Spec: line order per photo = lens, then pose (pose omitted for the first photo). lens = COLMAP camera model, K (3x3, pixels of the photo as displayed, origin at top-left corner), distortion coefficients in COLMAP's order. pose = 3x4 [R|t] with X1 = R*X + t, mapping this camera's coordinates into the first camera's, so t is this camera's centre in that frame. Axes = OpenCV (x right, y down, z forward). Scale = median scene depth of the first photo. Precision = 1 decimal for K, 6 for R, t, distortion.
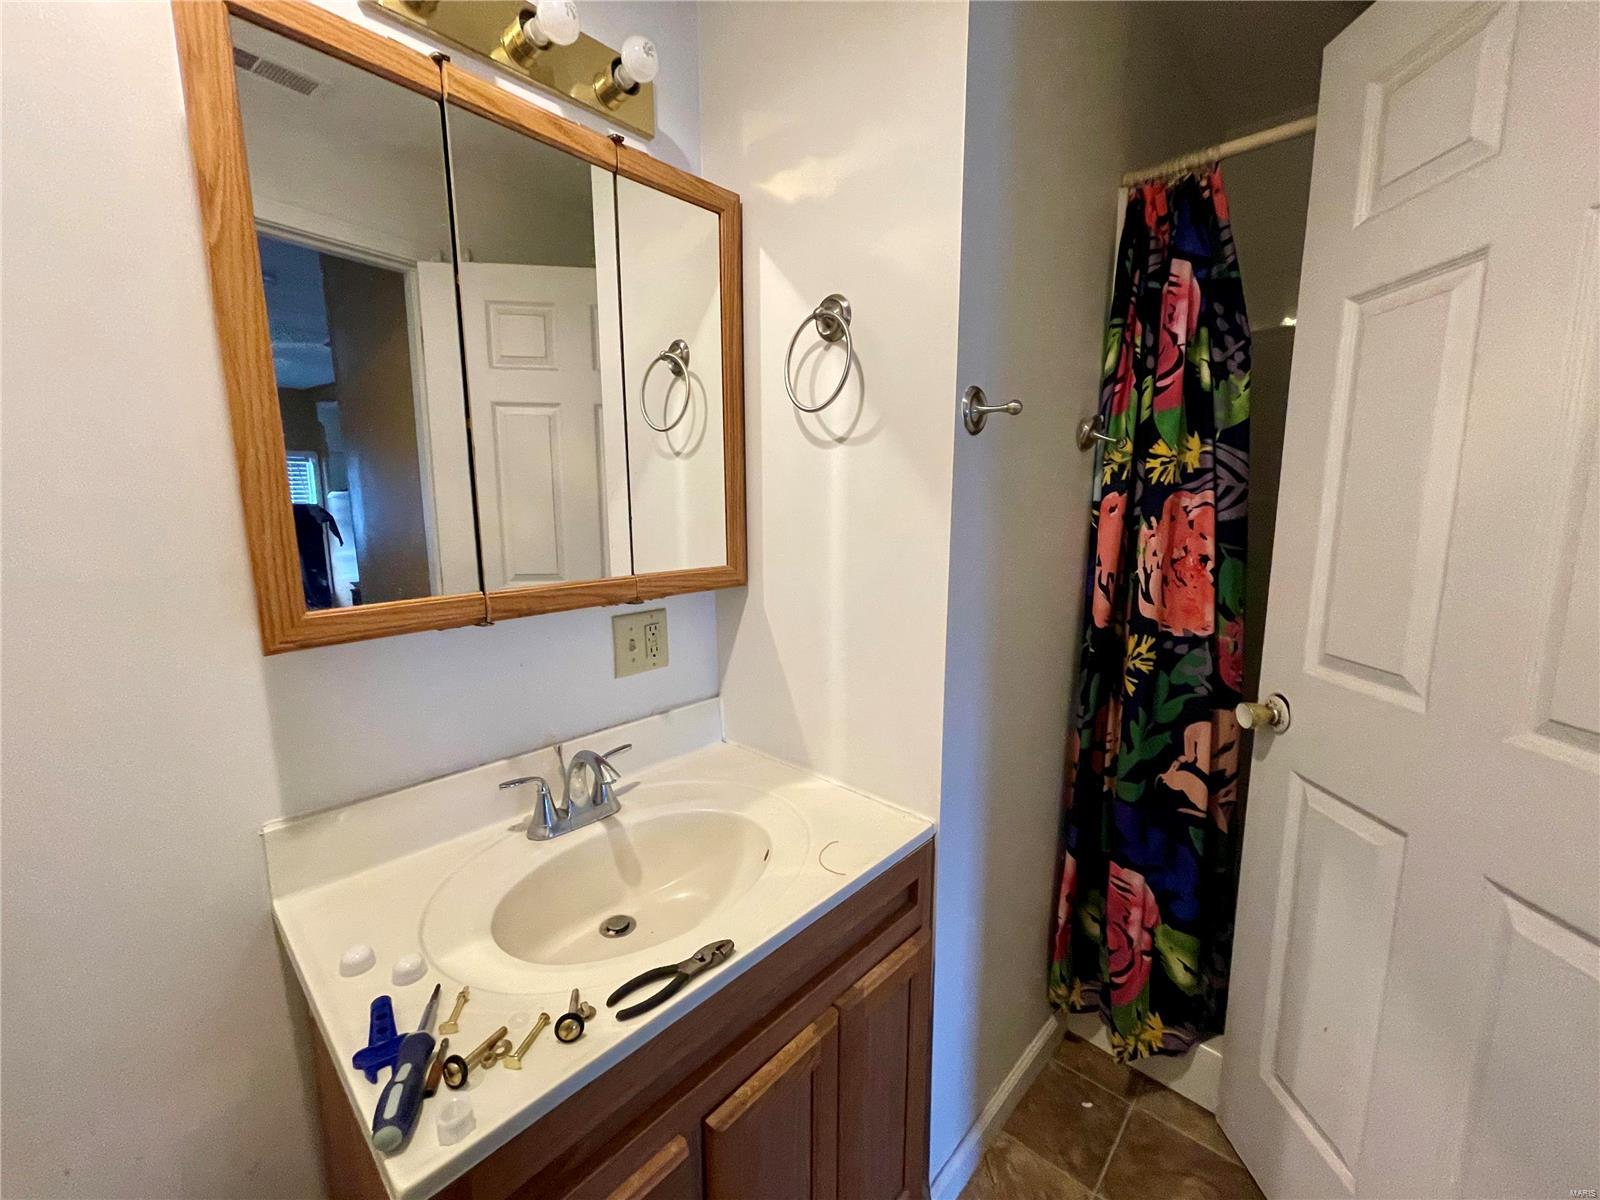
lens RADIAL K [[650.1, 0, 800.4], [0, 650.1, 595.2], [0, 0, 1]] dist [0.006771, -0.000666]
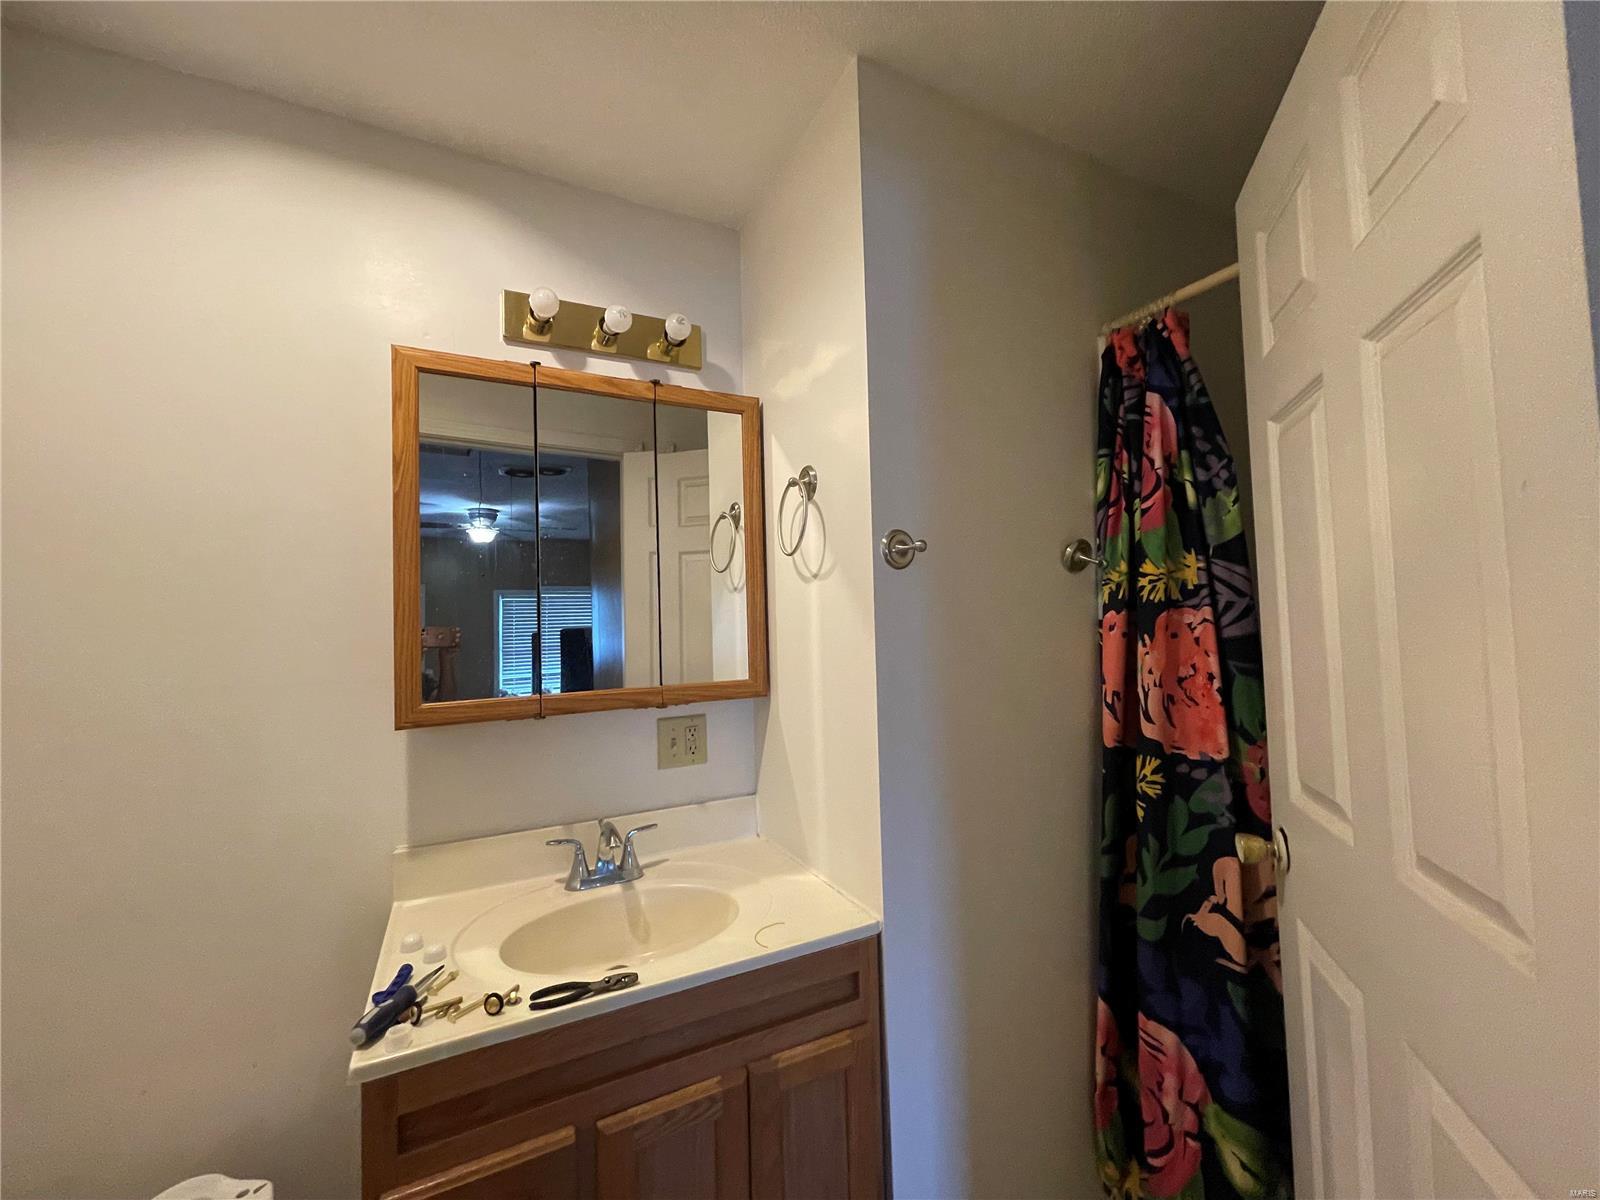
lens RADIAL K [[650.1, 0, 798.1], [0, 650.1, 599.3], [0, 0, 1]] dist [0.006771, -0.000666]
pose [[0.938632, -0.035206, -0.343119, 0.405784], [-0.027982, 0.983726, -0.177481, 0.019932], [0.343783, 0.176191, 0.922372, -0.116949]]
